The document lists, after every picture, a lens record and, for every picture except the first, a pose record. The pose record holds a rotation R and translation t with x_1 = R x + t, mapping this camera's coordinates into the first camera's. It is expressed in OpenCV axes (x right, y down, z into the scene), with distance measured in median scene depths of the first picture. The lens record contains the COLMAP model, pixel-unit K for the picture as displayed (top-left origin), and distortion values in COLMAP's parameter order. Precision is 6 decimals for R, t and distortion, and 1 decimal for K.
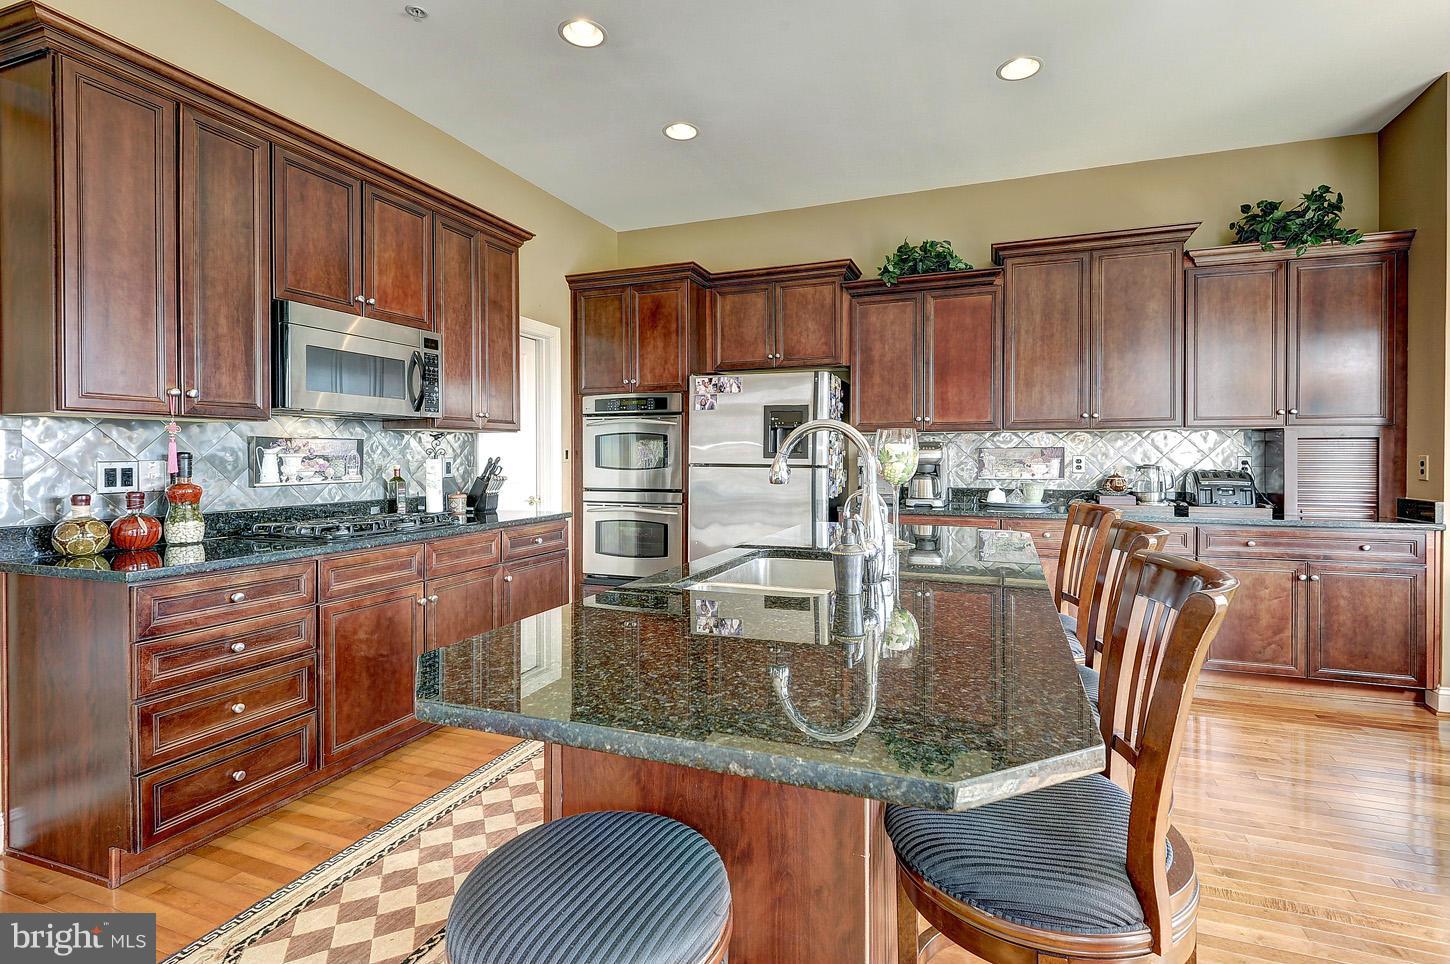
lens RADIAL K [[639.8, 0, 741.7], [0, 639.8, 462.2], [0, 0, 1]] dist [0.024304, -0.017034]
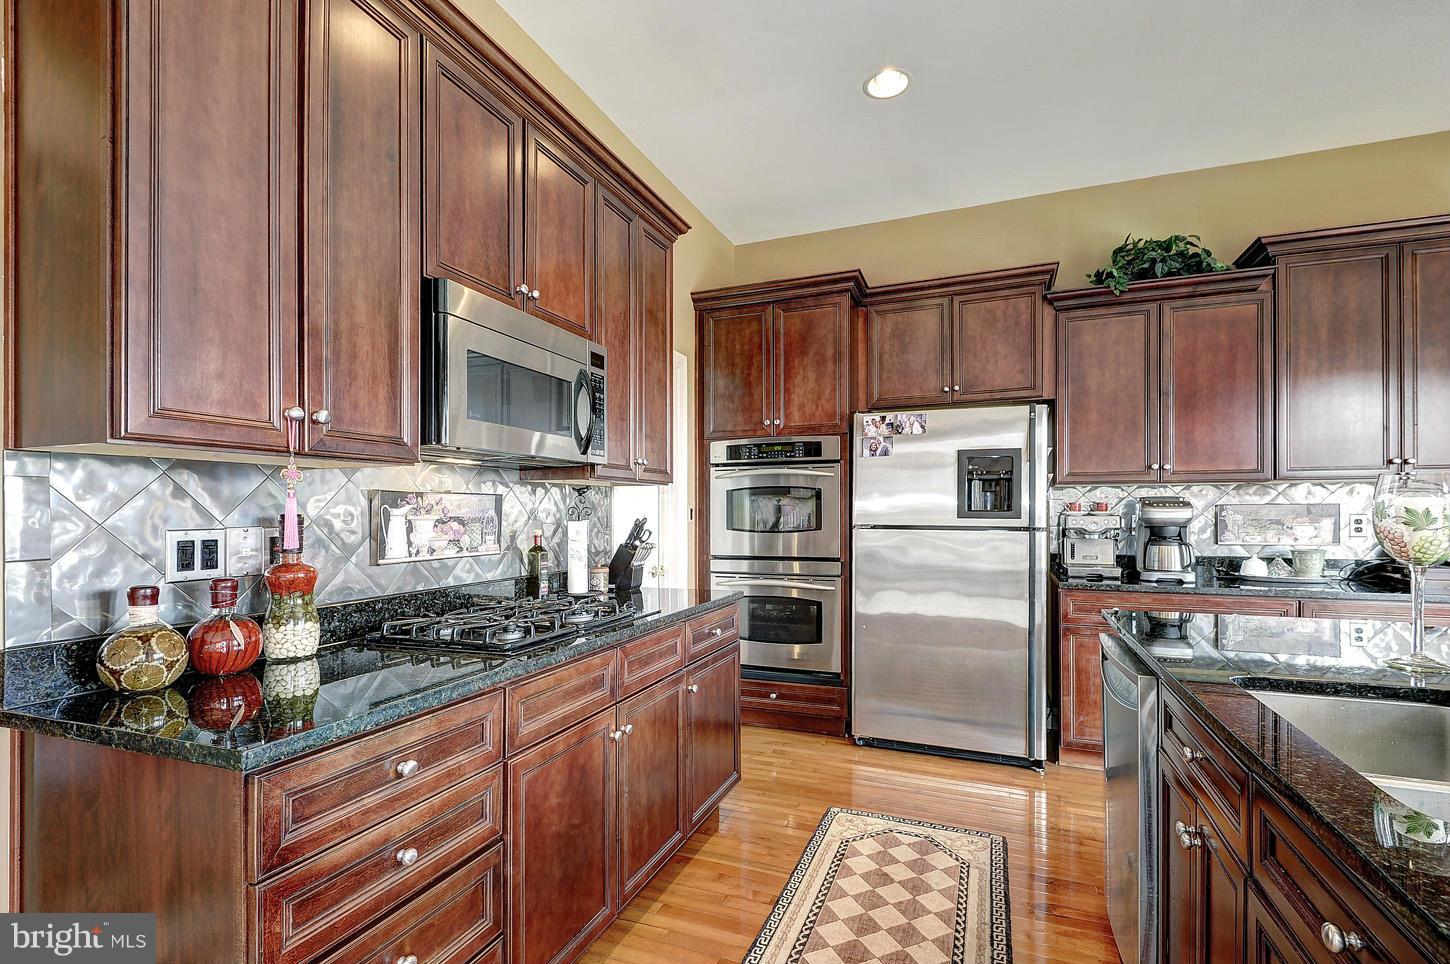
lens RADIAL K [[663.2, 0, 725.5], [0, 663.2, 512.1], [0, 0, 1]] dist [0.026309, -0.024245]
pose [[0.998811, -0.002104, -0.048700, -0.257728], [0.001508, 0.999923, -0.012281, -0.005537], [0.048722, 0.012193, 0.998738, 0.230541]]
